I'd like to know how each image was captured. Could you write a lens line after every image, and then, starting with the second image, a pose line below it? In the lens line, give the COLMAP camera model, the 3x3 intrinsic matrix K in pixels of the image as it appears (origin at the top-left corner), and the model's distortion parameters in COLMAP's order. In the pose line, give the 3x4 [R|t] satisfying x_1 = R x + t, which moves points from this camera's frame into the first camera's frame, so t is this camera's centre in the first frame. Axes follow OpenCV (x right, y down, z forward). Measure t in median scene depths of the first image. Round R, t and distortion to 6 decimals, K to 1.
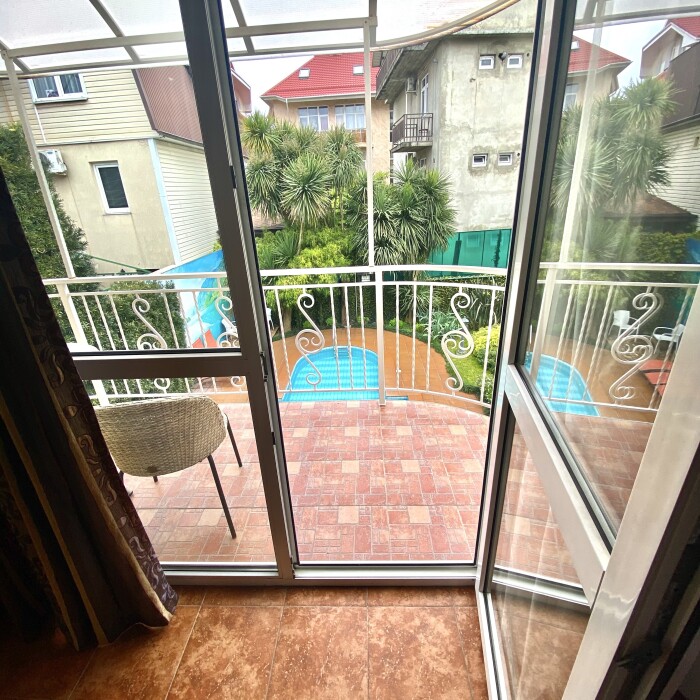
lens RADIAL K [[381.4, 0, 349.6], [0, 381.4, 350.7], [0, 0, 1]] dist [-0.007488, -0.002265]
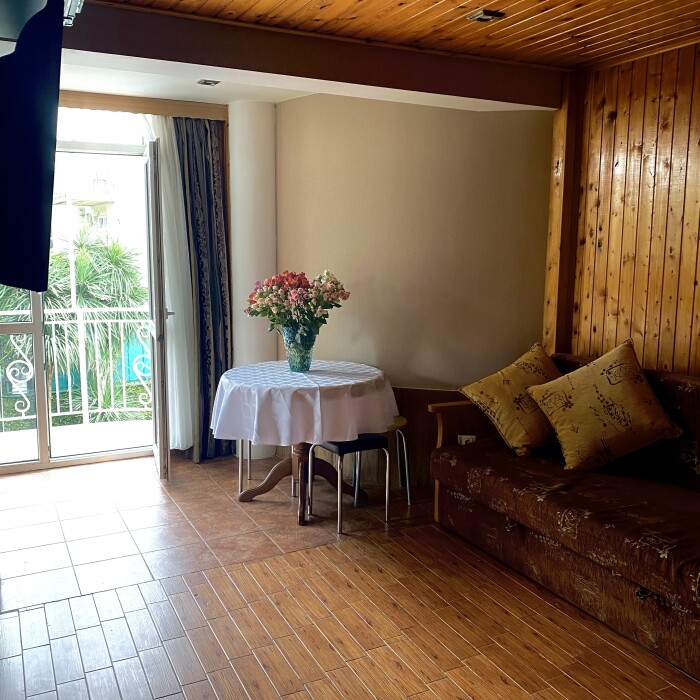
lens RADIAL K [[700.0, 0, 348.9], [0, 700.0, 349.2], [0, 0, 1]] dist [-0.017356, 0.000000]
pose [[0.871308, -0.026167, 0.490039, -0.079825], [0.159183, 0.959653, -0.231791, 0.167219], [-0.464202, 0.279967, 0.840318, -0.379807]]
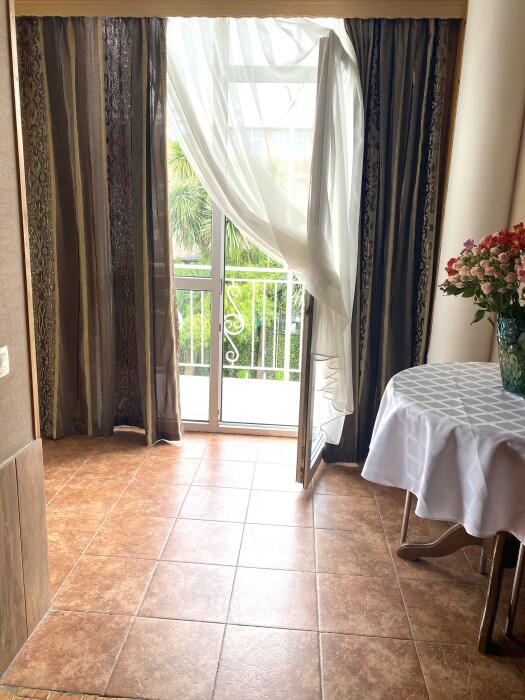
lens RADIAL K [[533.6, 0, 260.6], [0, 533.6, 345.7], [0, 0, 1]] dist [0.026453, -0.009115]
pose [[0.996773, 0.078219, -0.018062, 0.007165], [-0.080207, 0.979798, -0.183201, 0.105535], [0.003367, 0.184058, 0.982910, -0.207272]]
